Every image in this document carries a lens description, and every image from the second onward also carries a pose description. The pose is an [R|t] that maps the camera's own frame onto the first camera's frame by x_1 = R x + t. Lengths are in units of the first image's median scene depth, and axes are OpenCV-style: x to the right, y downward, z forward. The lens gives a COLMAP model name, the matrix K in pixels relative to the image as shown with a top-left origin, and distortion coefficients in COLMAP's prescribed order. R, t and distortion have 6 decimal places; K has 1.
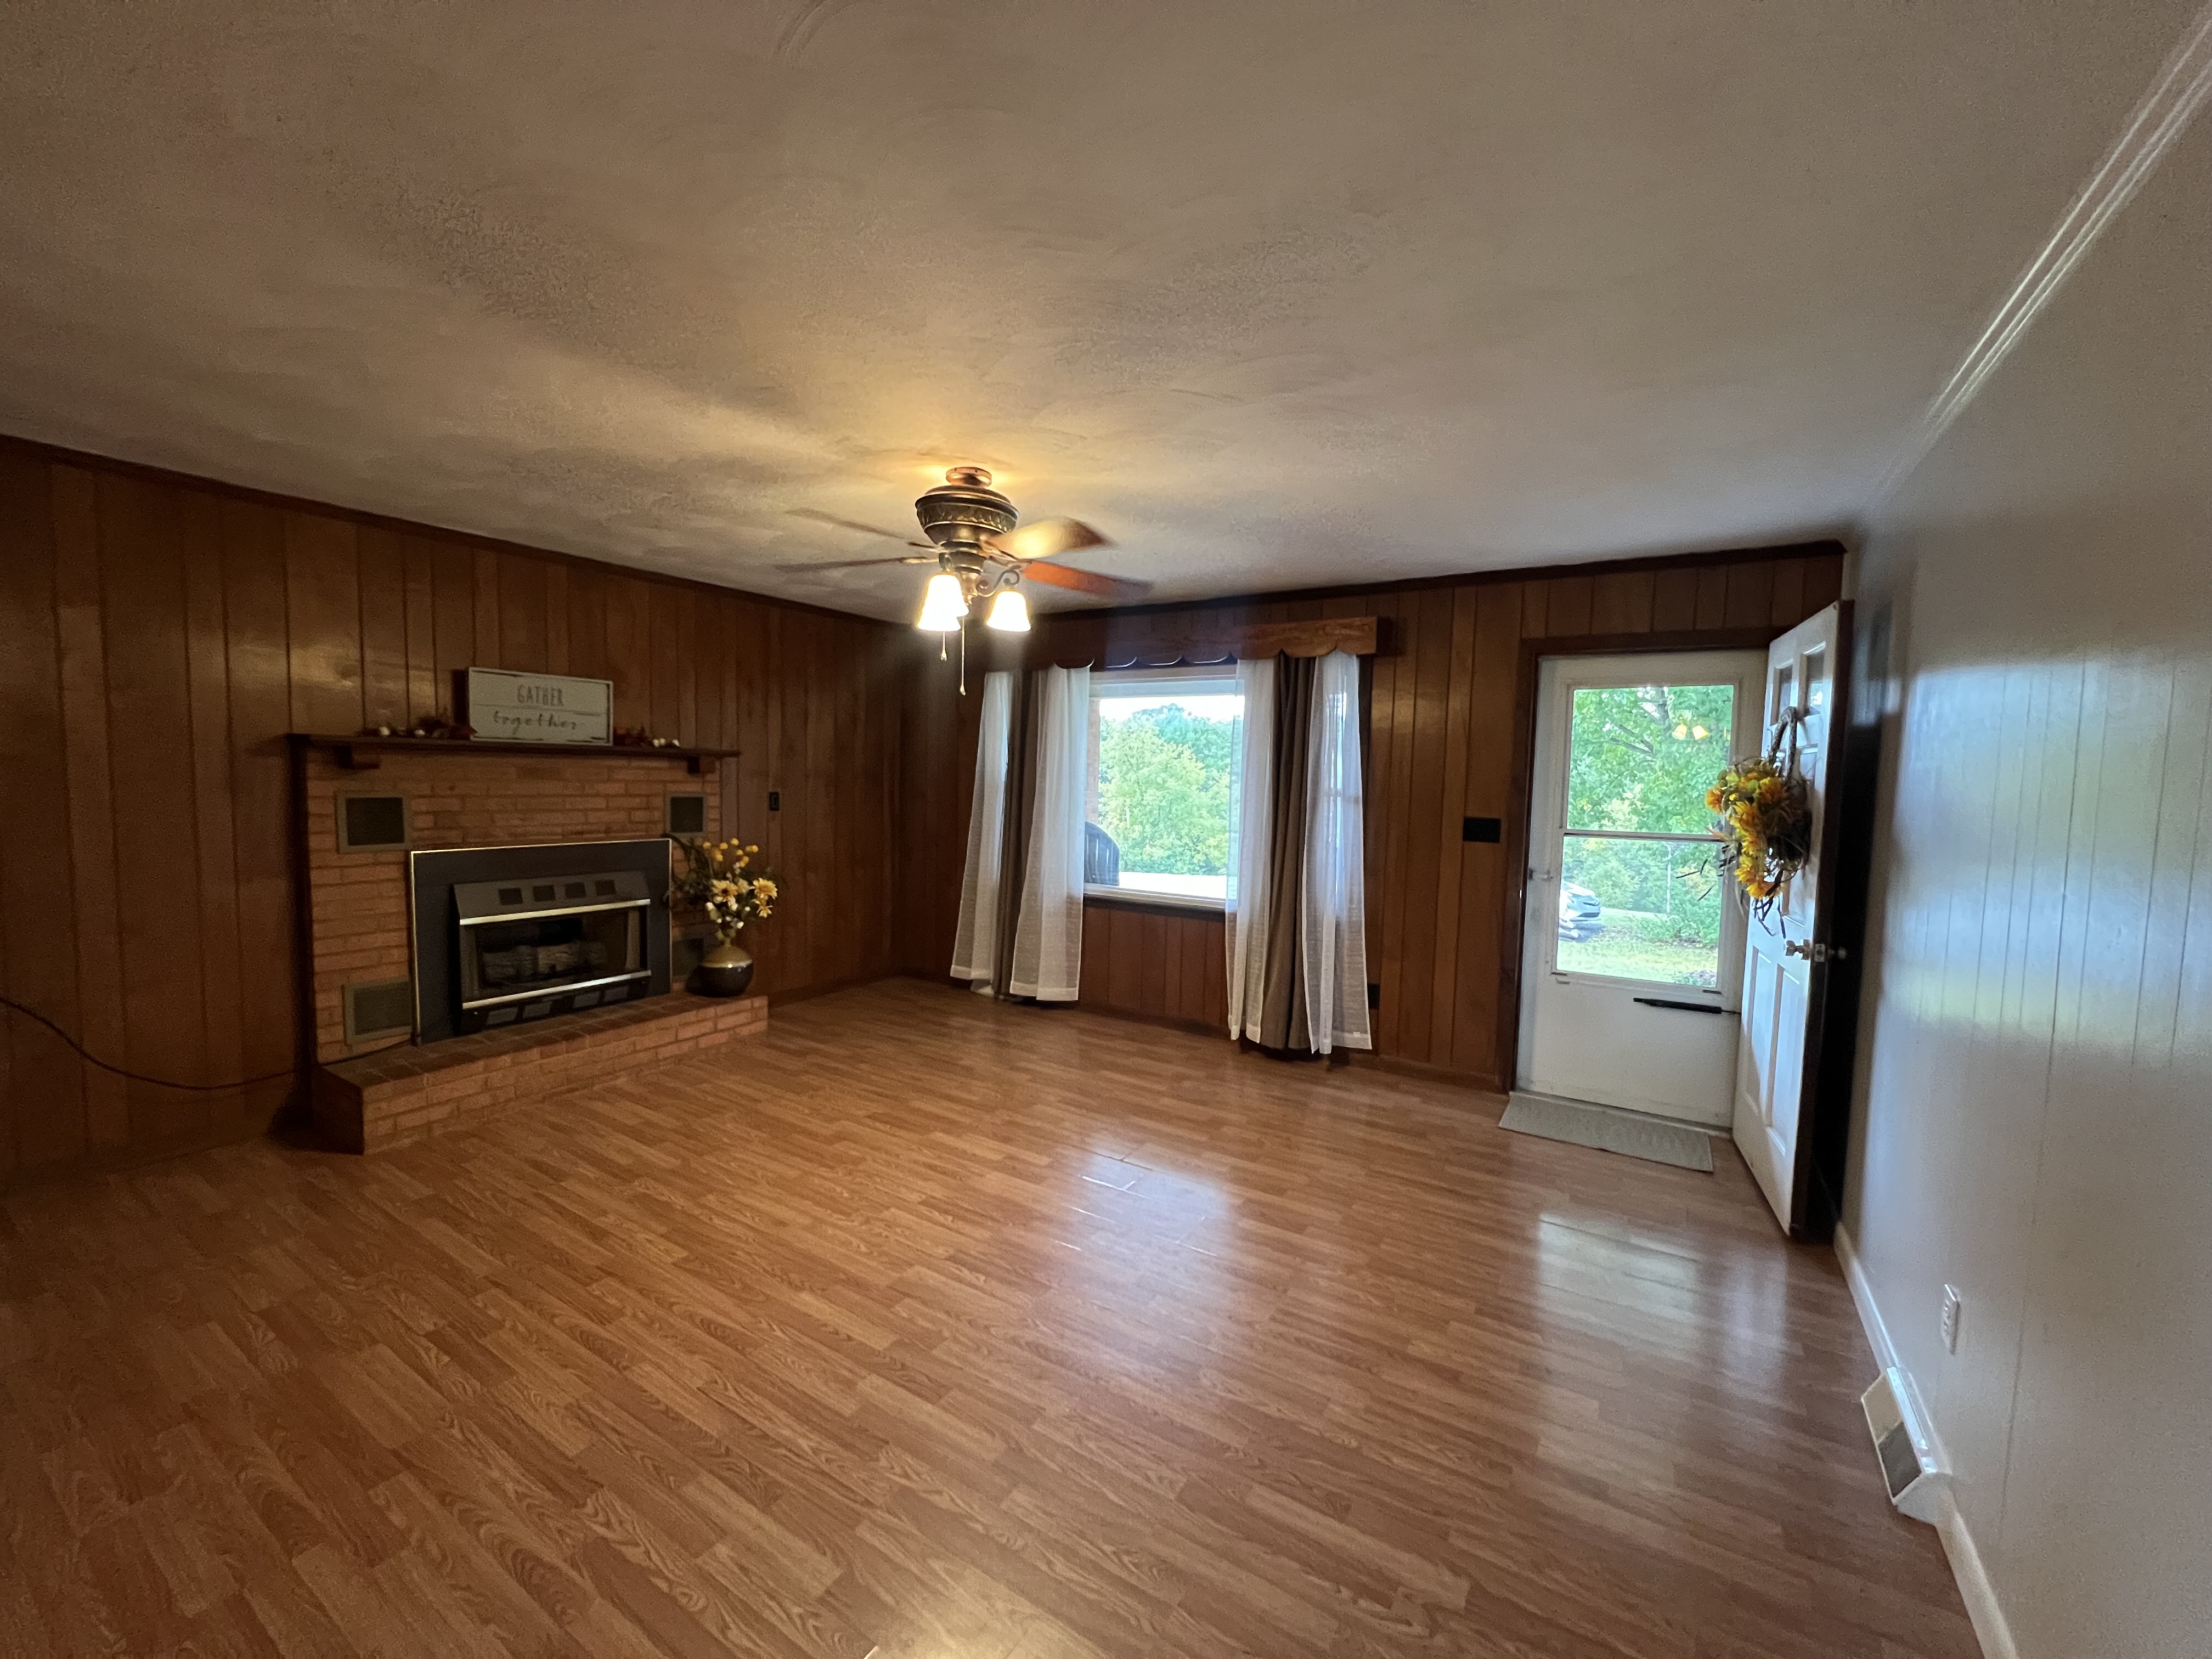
lens RADIAL K [[883.3, 0, 1104.7], [0, 883.3, 849.5], [0, 0, 1]] dist [-0.004349, 0.000337]
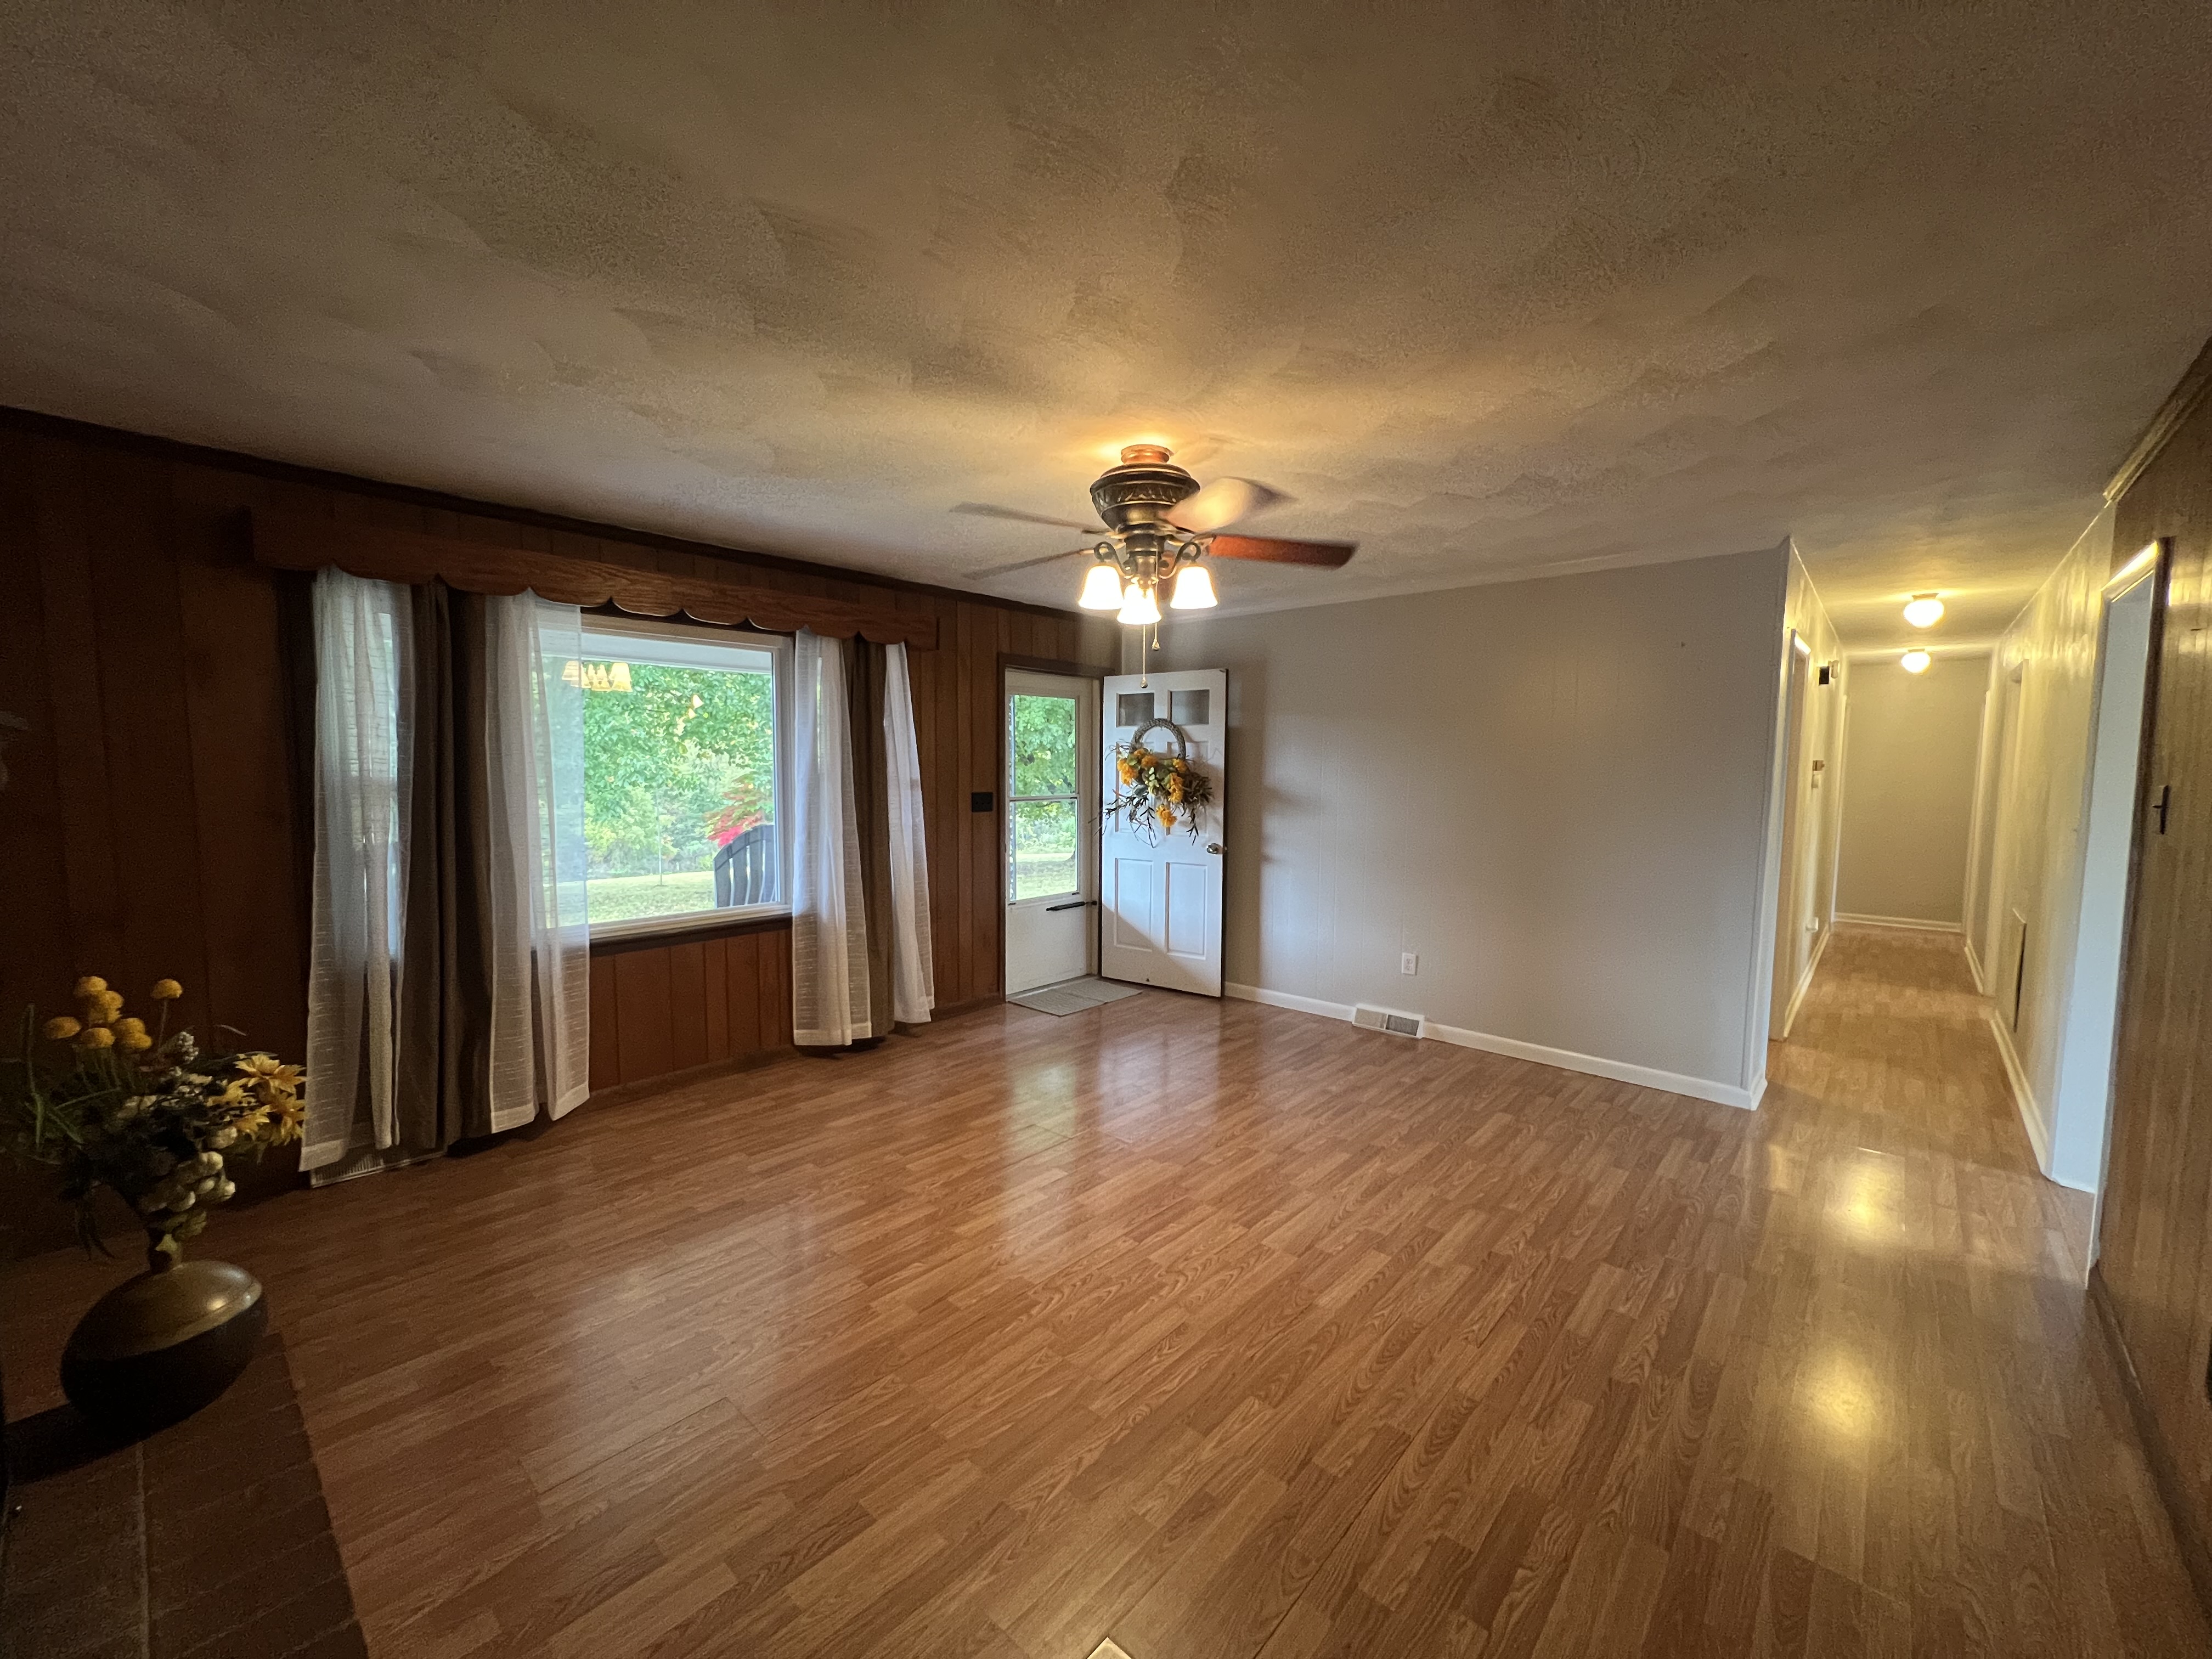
lens RADIAL K [[883.3, 0, 1103.2], [0, 883.3, 824.5], [0, 0, 1]] dist [-0.004349, 0.000337]
pose [[0.170825, -0.091337, 0.981059, -1.213366], [0.082504, 0.993523, 0.078132, -0.114987], [-0.981841, 0.067594, 0.177255, 0.958742]]
